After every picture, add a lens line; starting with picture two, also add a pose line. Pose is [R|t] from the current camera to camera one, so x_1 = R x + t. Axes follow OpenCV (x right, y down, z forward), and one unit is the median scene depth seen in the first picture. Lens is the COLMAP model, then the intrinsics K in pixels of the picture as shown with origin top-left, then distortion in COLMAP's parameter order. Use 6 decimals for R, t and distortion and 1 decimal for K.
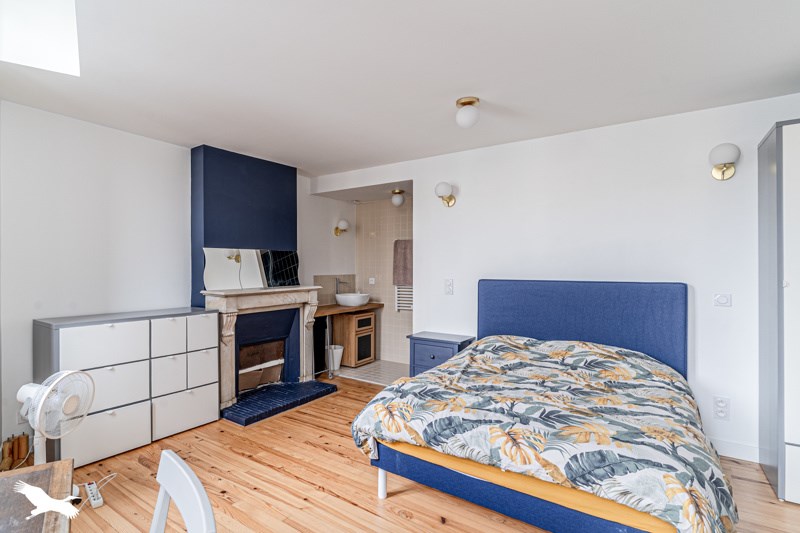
lens RADIAL K [[410.7, 0, 397.4], [0, 410.7, 266.7], [0, 0, 1]] dist [0.002811, 0.000710]
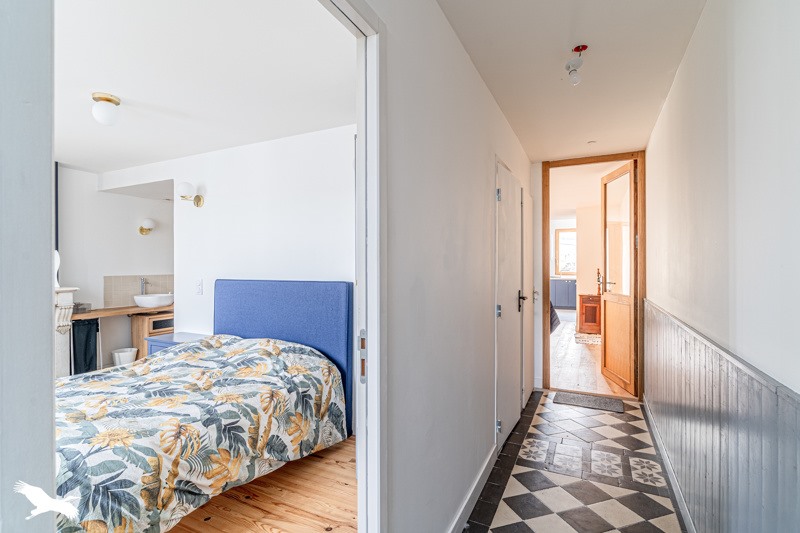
lens RADIAL K [[388.3, 0, 402.9], [0, 388.3, 265.8], [0, 0, 1]] dist [0.002740, -0.000164]
pose [[0.985573, -0.004121, 0.169198, 0.623341], [0.003976, 0.999991, 0.001199, -0.001836], [-0.169202, -0.000509, 0.985581, -0.021808]]
